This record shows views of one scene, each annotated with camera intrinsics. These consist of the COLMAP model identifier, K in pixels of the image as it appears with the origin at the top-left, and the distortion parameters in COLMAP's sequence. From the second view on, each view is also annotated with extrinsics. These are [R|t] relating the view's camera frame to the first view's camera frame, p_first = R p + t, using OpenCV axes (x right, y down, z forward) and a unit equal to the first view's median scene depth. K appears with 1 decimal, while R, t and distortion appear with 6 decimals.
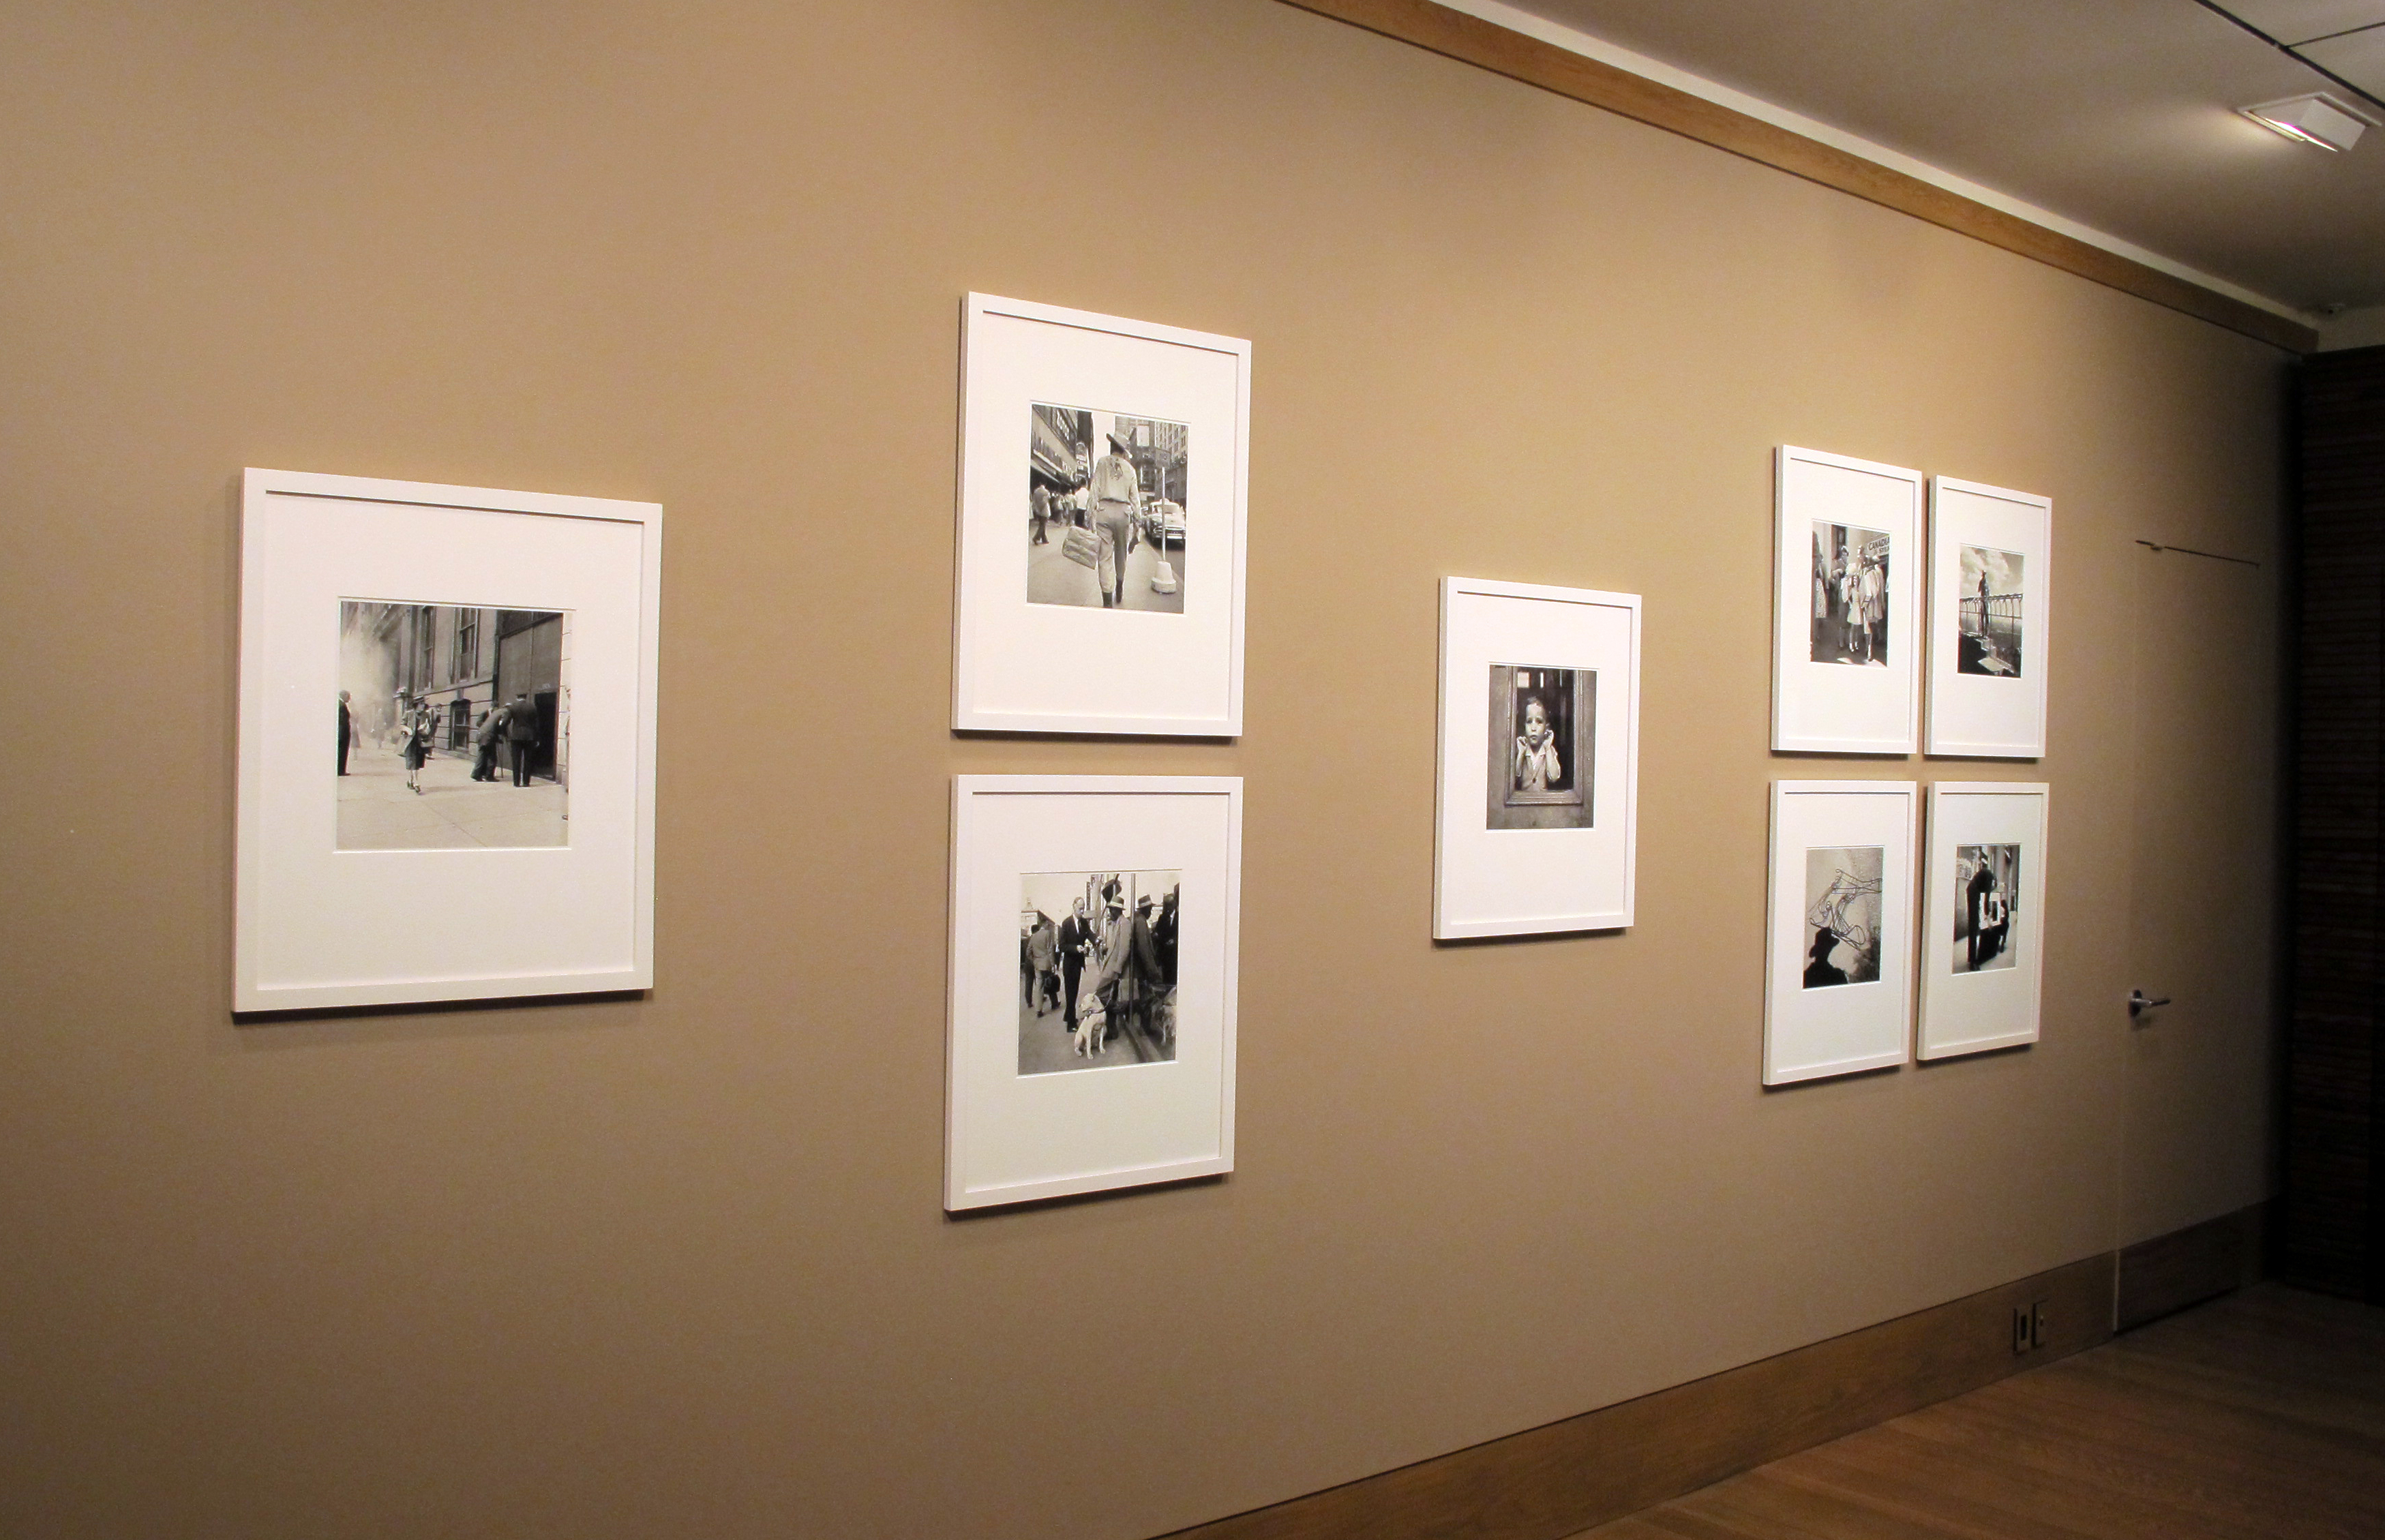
lens RADIAL K [[2198.4, 0, 1109.7], [0, 2198.4, 737.8], [0, 0, 1]] dist [-0.007826, 0.022771]
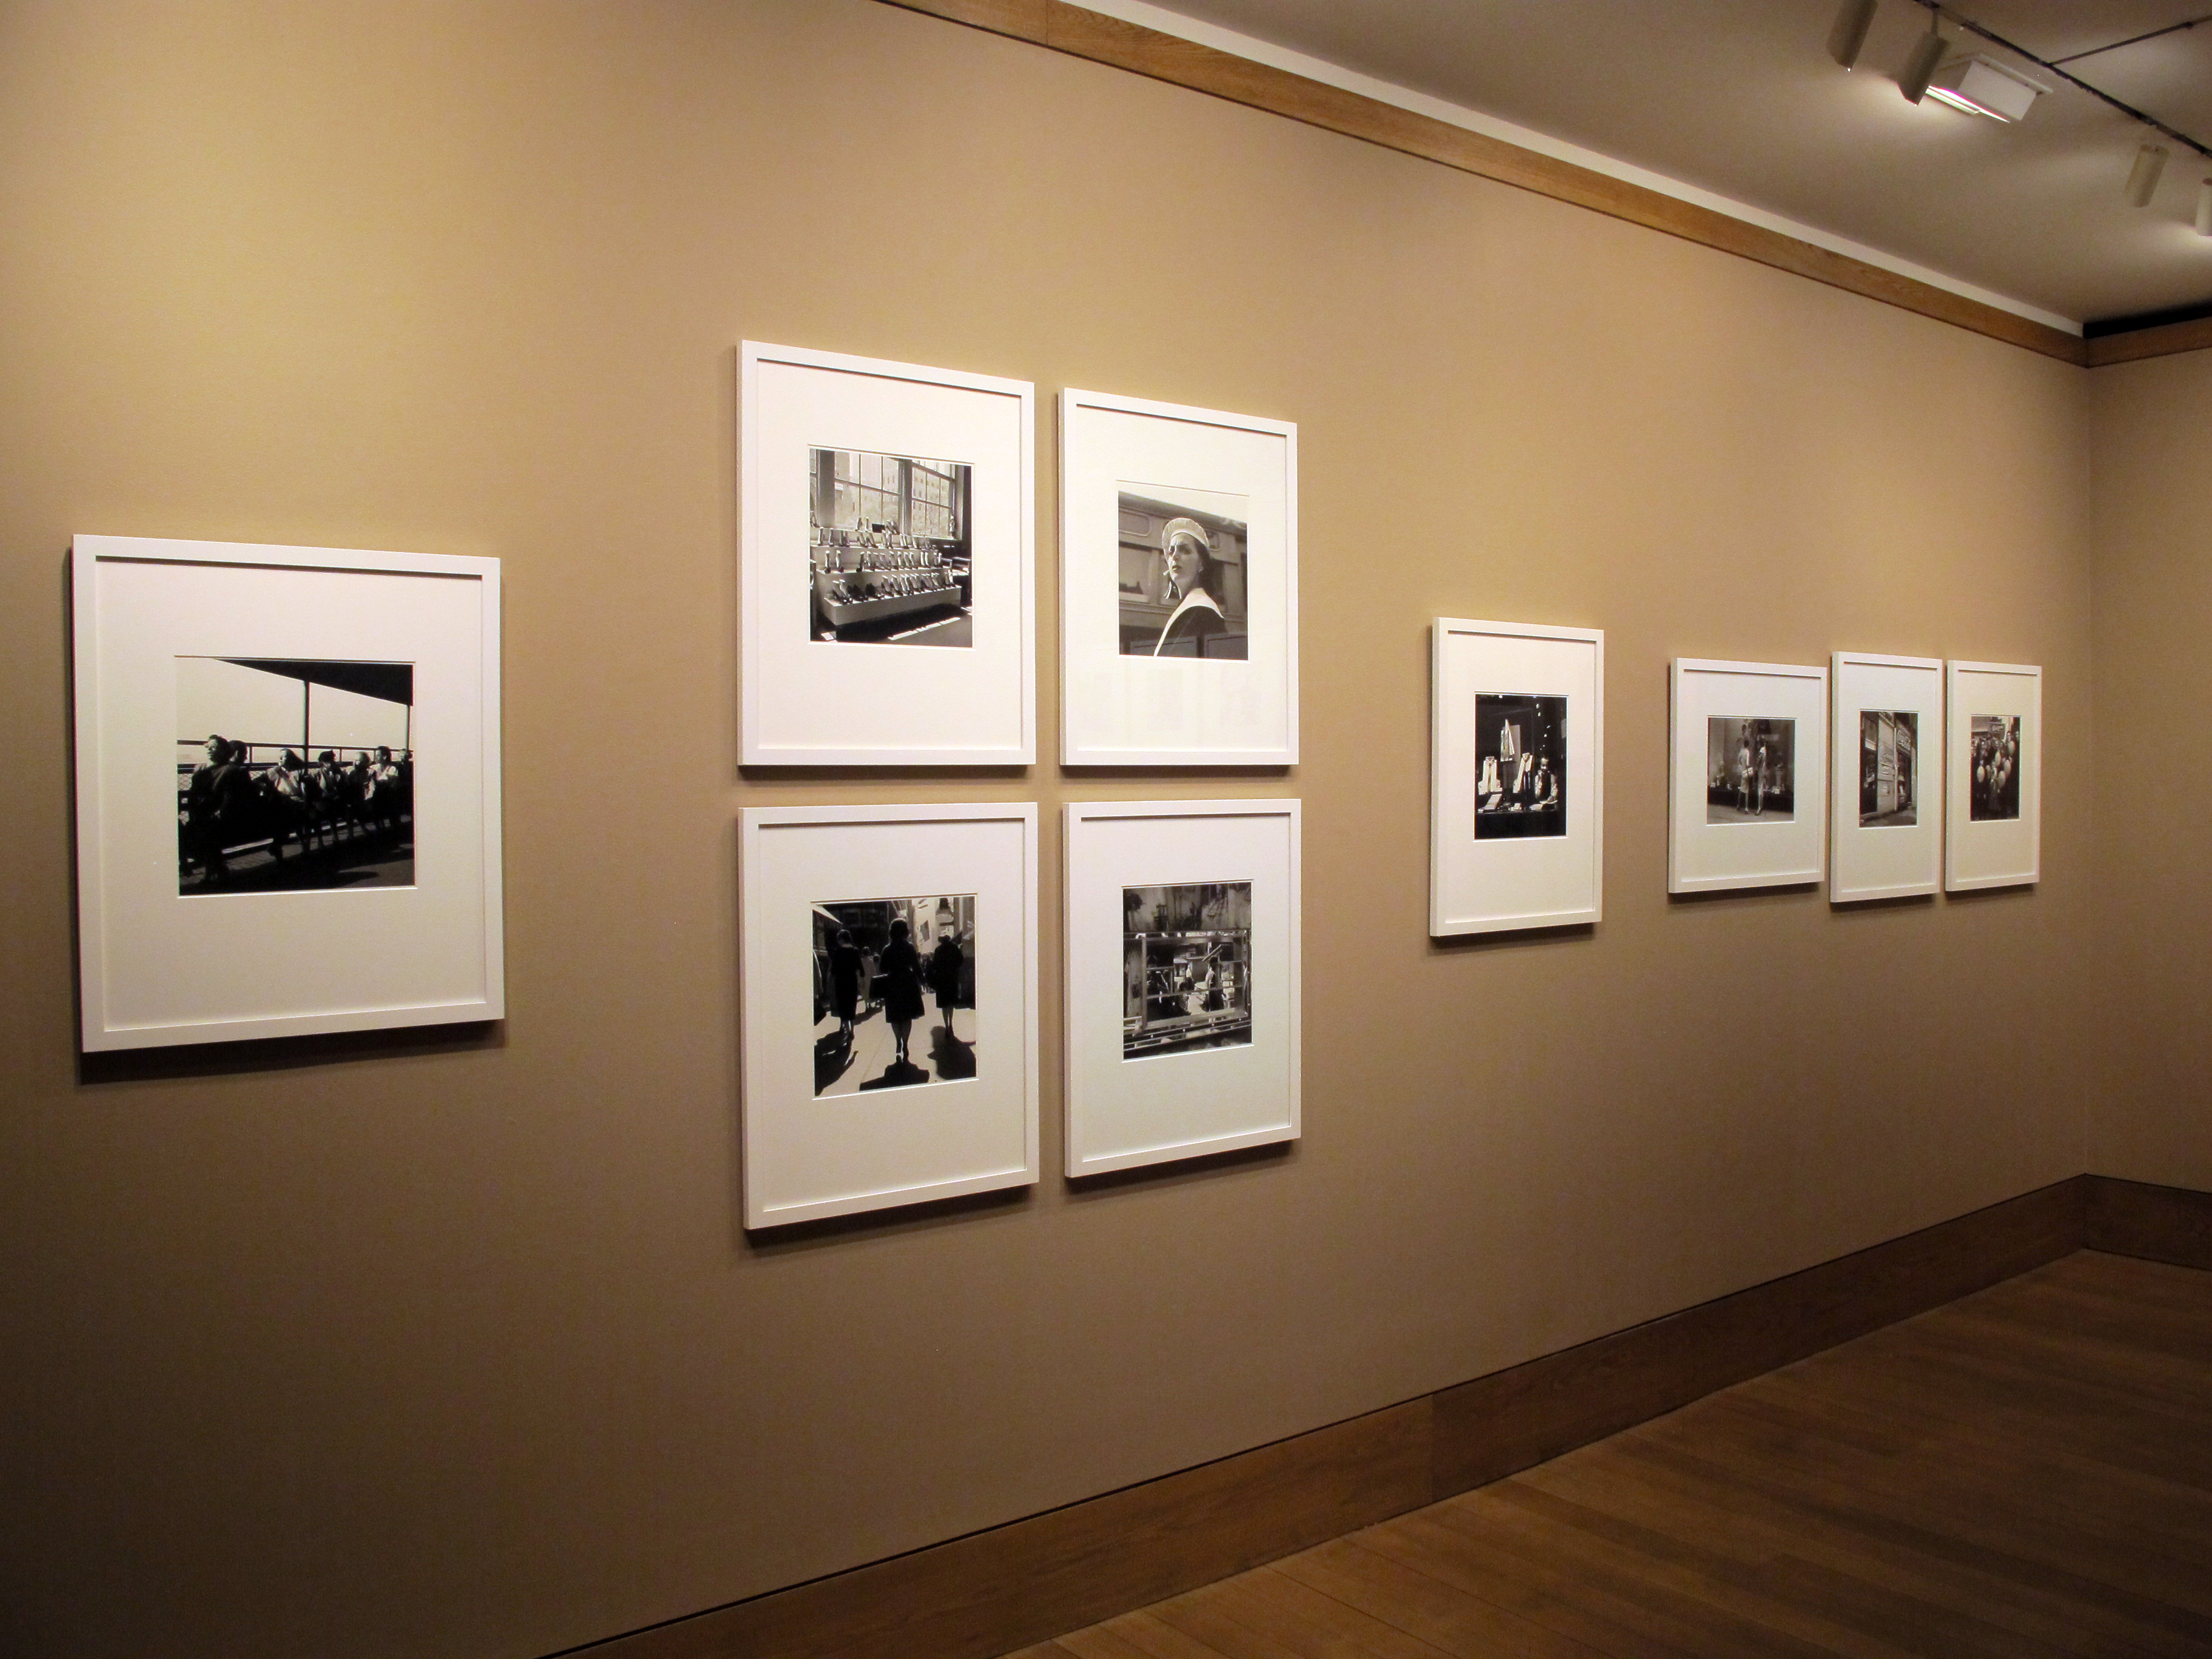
lens RADIAL K [[1889.6, 0, 1106.0], [0, 1889.6, 797.5], [0, 0, 1]] dist [-0.034286, 0.010131]
pose [[0.998829, -0.025833, -0.040896, 0.137963], [0.026434, 0.999549, 0.014222, 0.003210], [0.040510, -0.015287, 0.999062, 0.121583]]
